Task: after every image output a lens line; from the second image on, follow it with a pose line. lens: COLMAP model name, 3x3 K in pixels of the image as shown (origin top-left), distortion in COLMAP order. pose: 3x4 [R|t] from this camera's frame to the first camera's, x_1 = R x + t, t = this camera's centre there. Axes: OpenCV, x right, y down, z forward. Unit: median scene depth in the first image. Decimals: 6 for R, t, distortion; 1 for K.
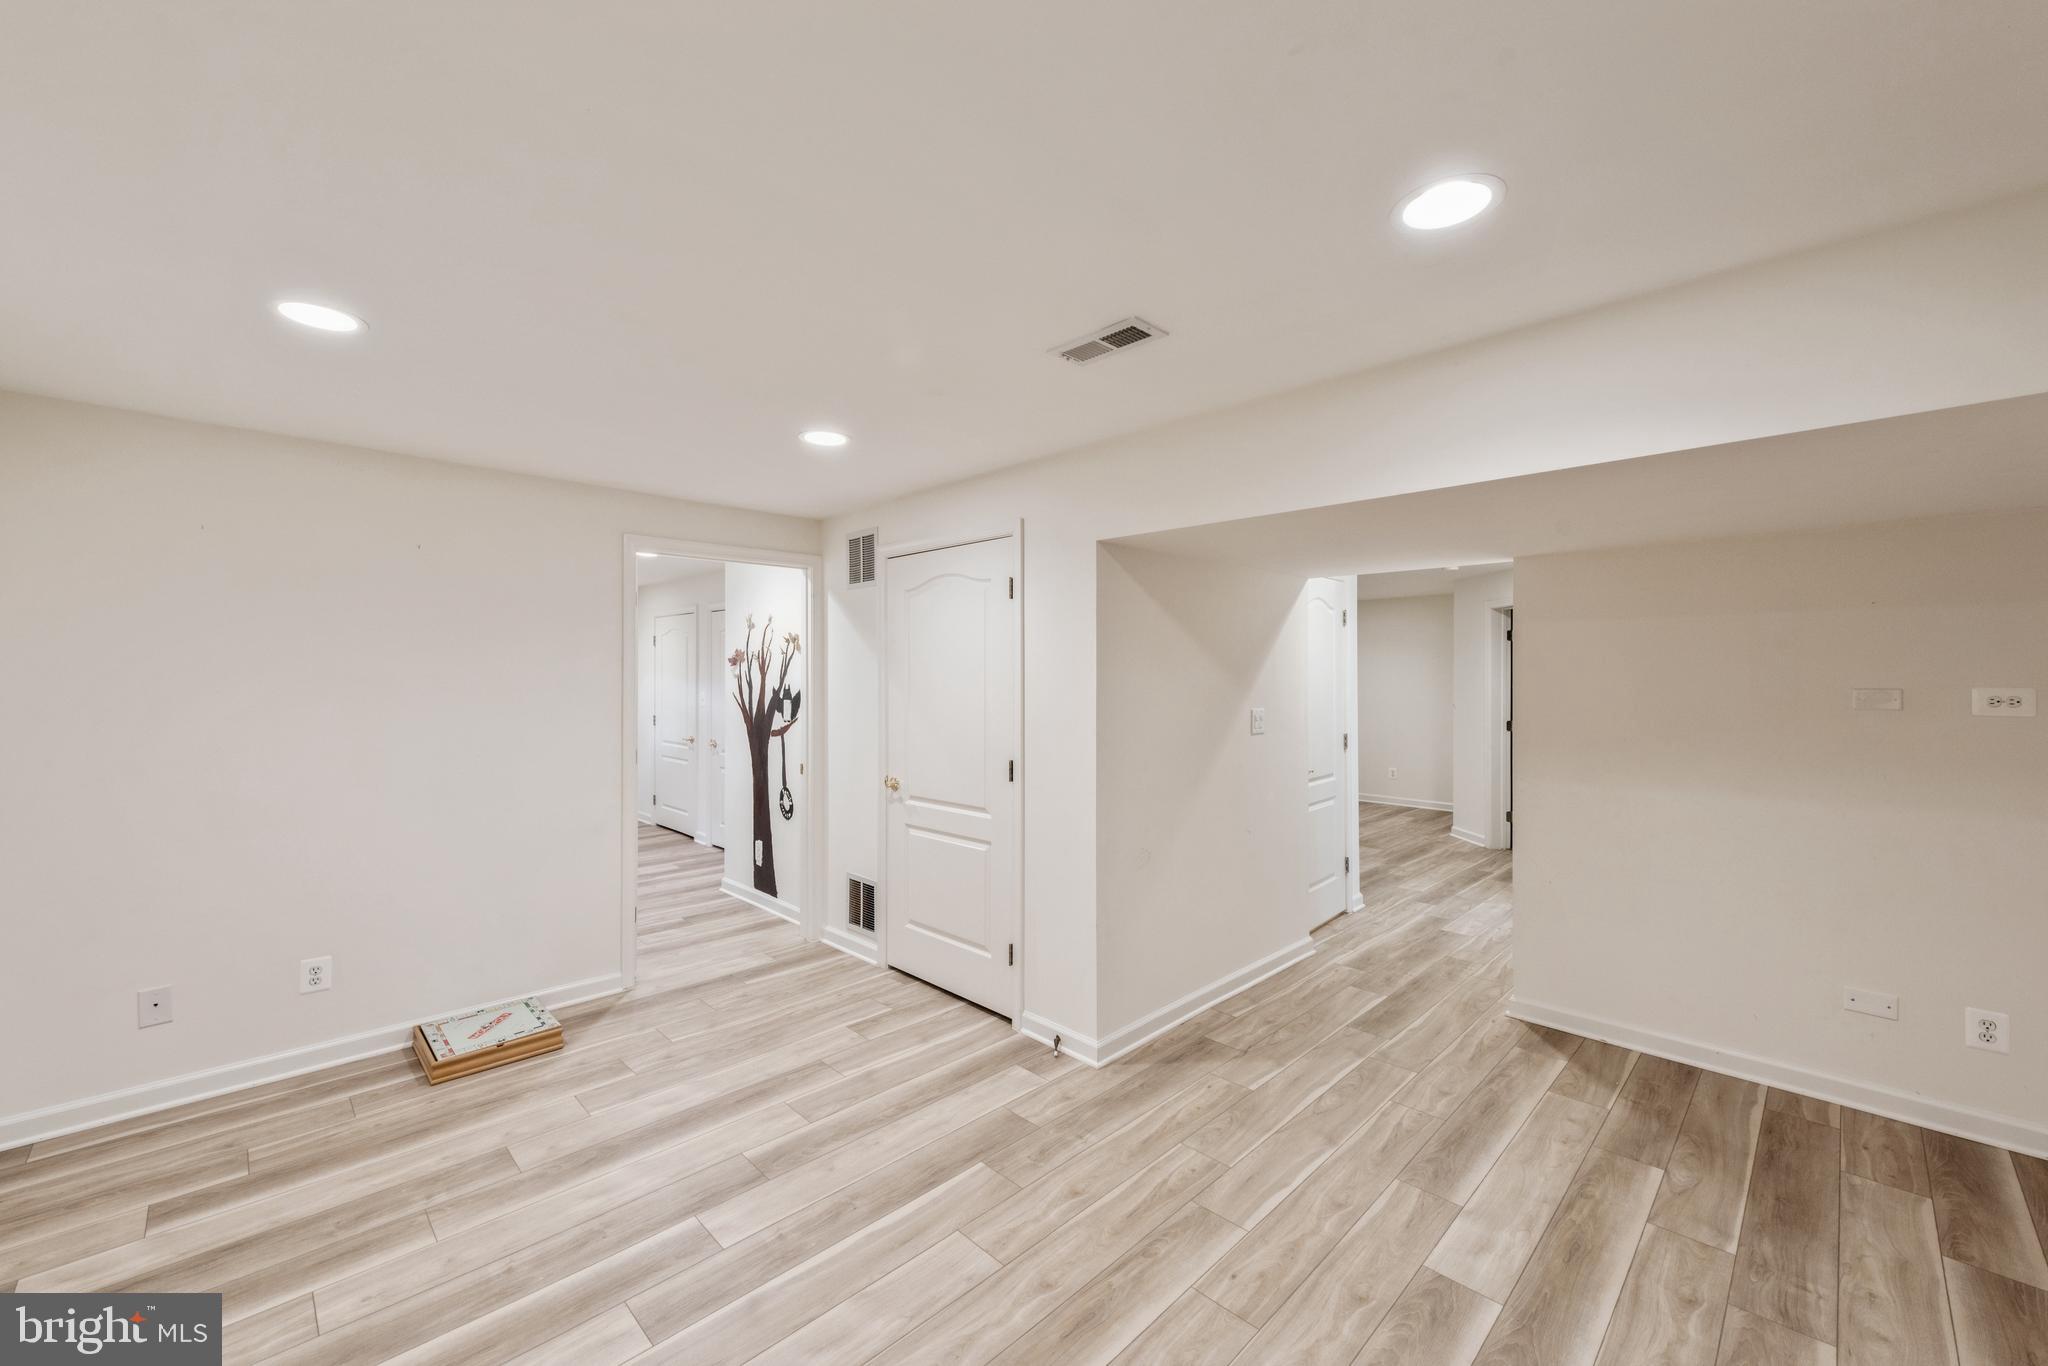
lens RADIAL K [[804.7, 0, 1012.3], [0, 804.7, 675.4], [0, 0, 1]] dist [0.005770, -0.001321]
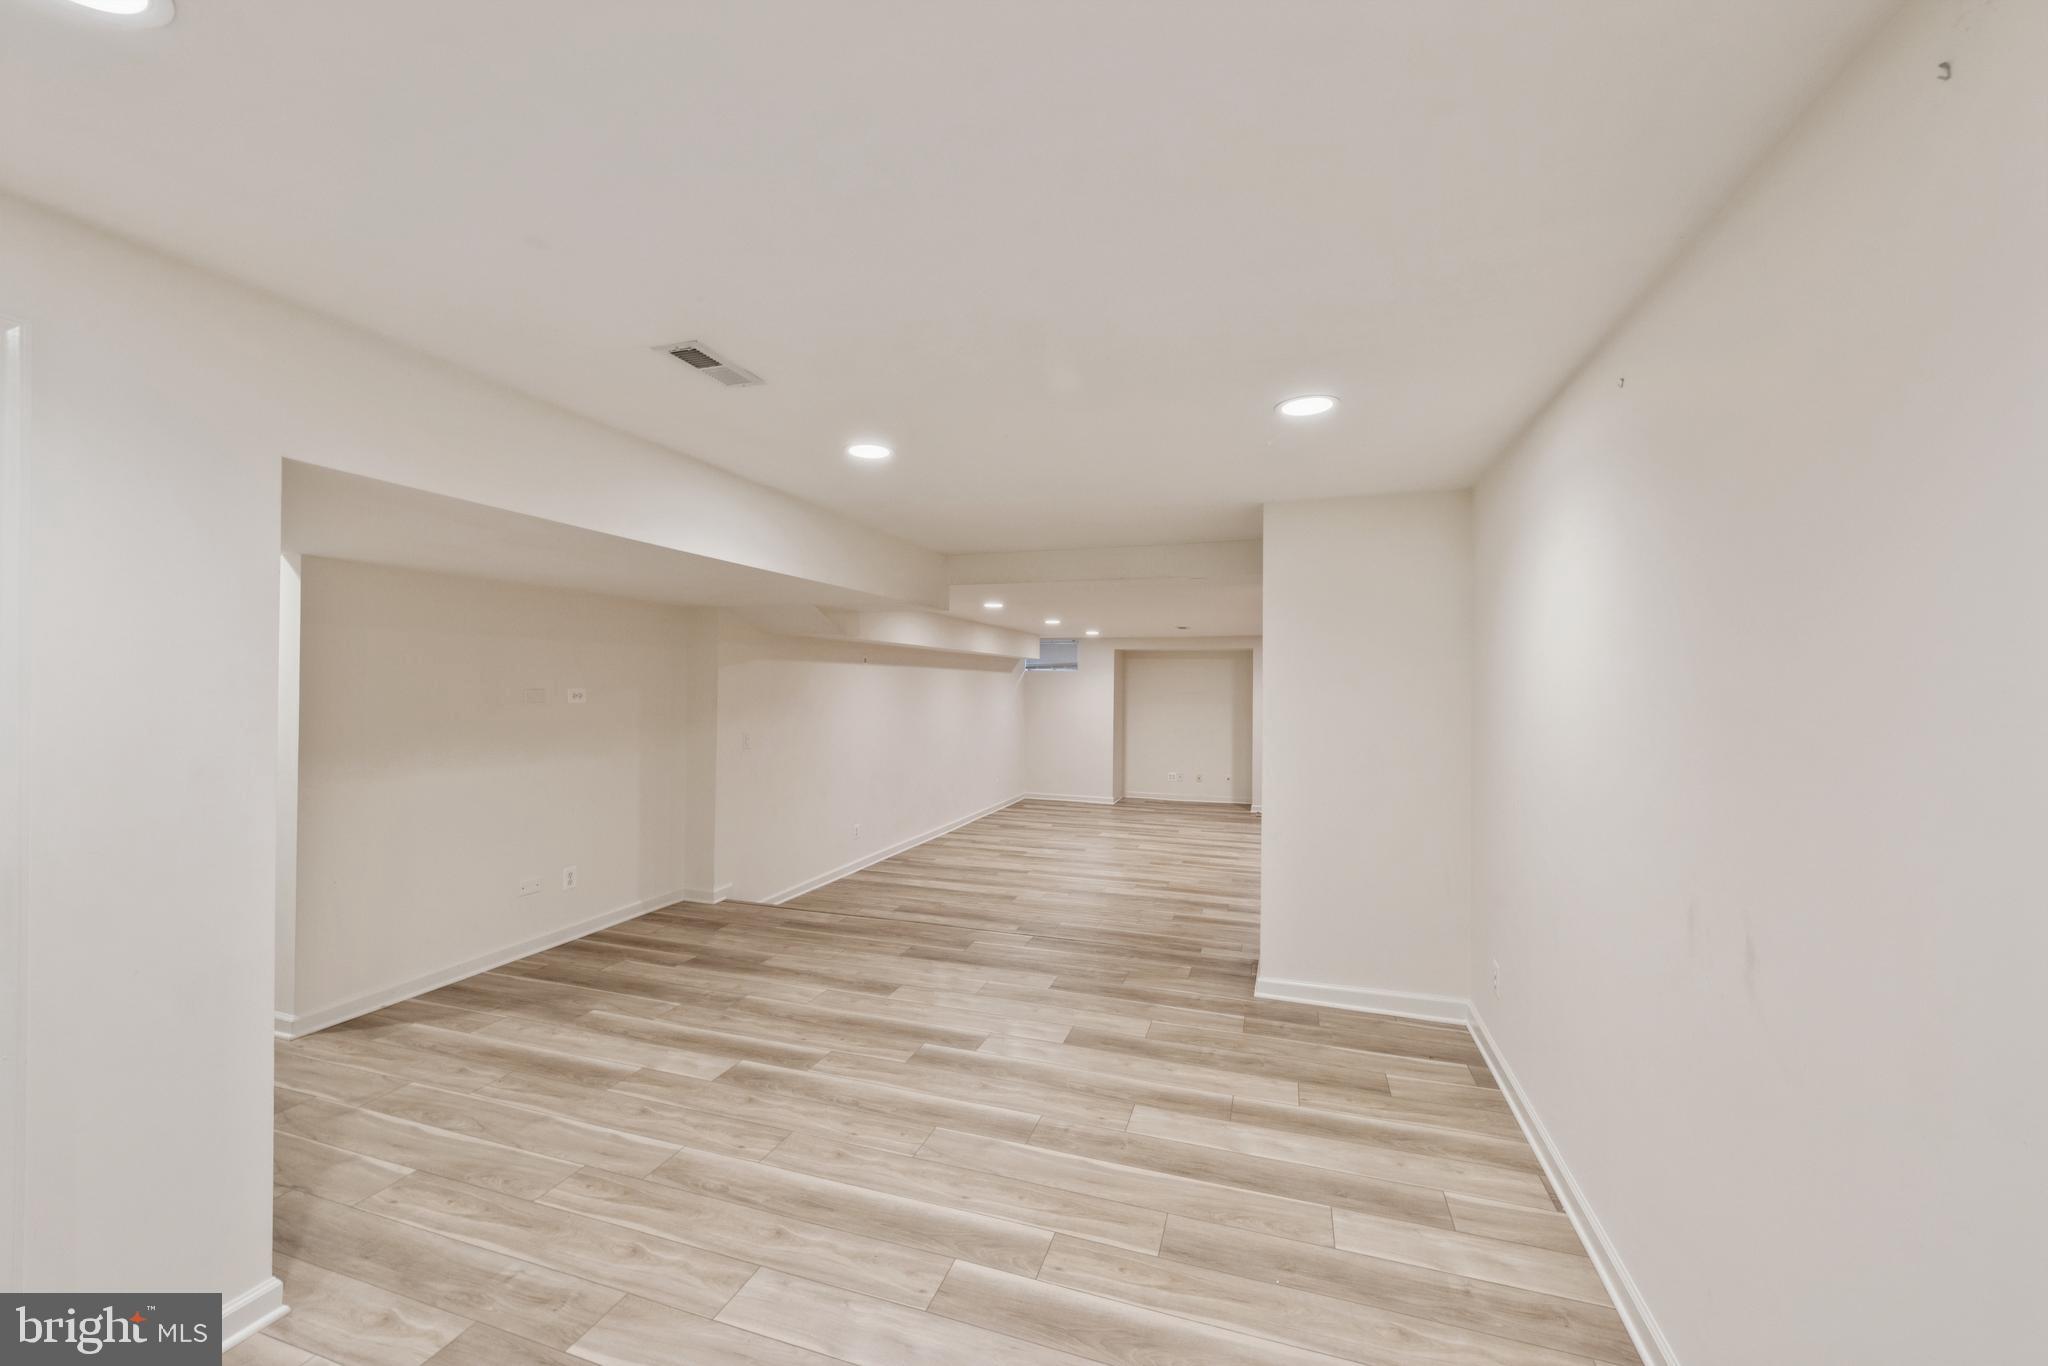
lens RADIAL K [[804.7, 0, 1015.6], [0, 804.7, 686.6], [0, 0, 1]] dist [0.005770, -0.001321]
pose [[-0.463405, -0.005662, 0.886129, -0.862699], [-0.011052, 0.999939, 0.000610, 0.000393], [-0.886078, -0.009511, -0.463439, 0.978719]]
